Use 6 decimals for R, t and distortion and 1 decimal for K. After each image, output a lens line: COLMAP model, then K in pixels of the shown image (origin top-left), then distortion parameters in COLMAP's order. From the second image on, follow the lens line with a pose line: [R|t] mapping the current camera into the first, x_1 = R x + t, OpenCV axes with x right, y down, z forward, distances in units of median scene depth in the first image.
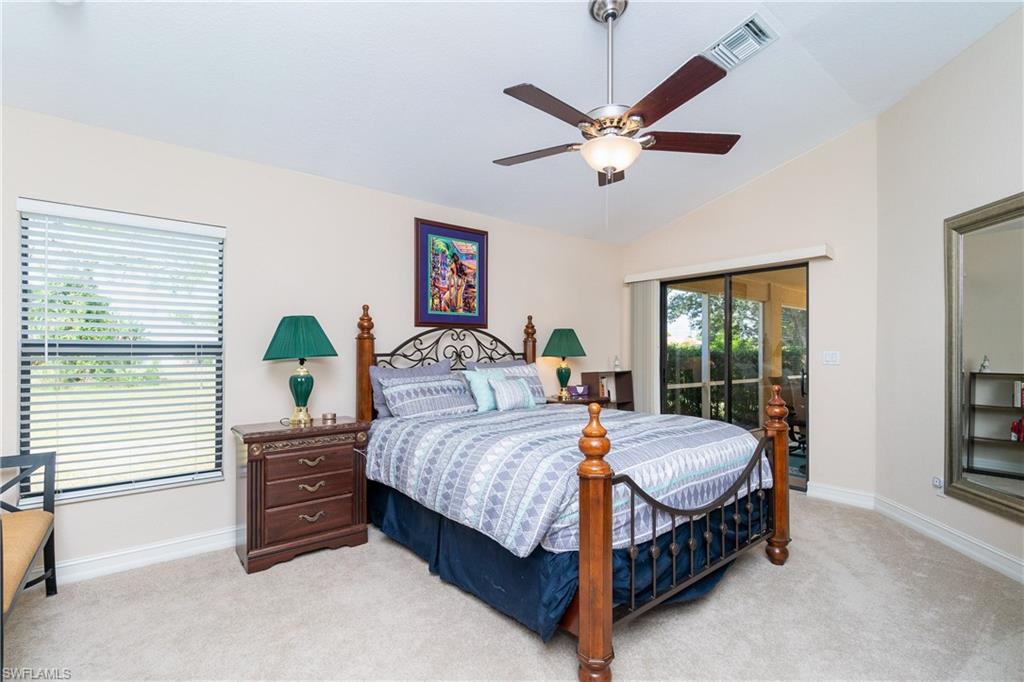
lens RADIAL K [[448.7, 0, 509.6], [0, 448.7, 343.8], [0, 0, 1]] dist [0.000110, 0.000026]
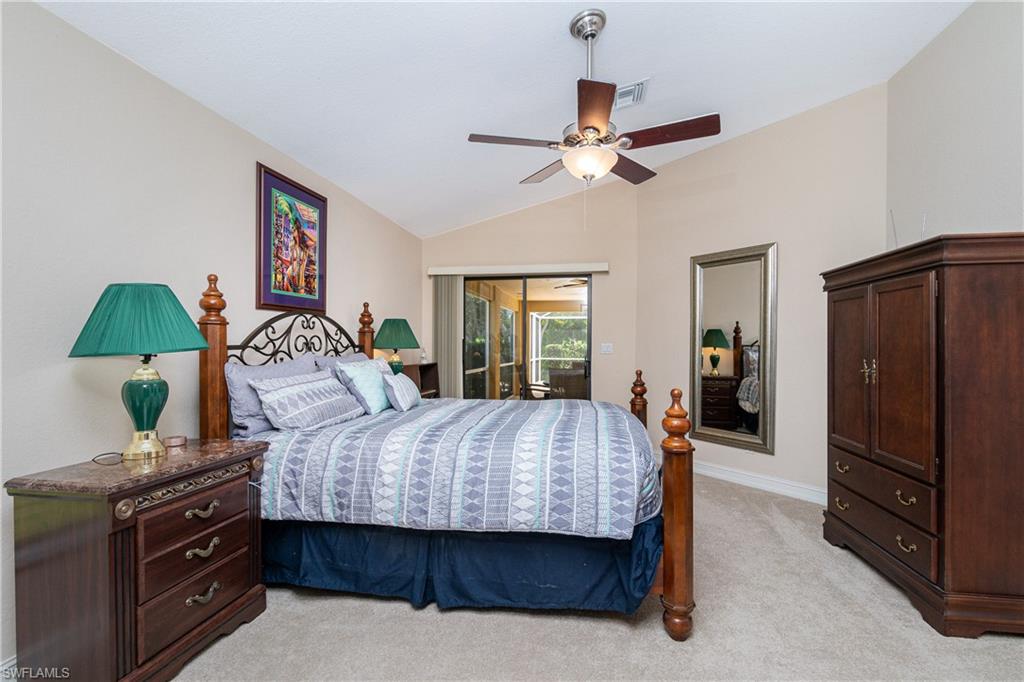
lens RADIAL K [[457.2, 0, 512.0], [0, 457.2, 341.0], [0, 0, 1]] dist [-0.000678, -0.000236]
pose [[0.772315, 0.007202, 0.635199, -0.351681], [-0.014519, 0.999875, 0.006317, 0.003485], [-0.635074, -0.014101, 0.772322, 0.142043]]
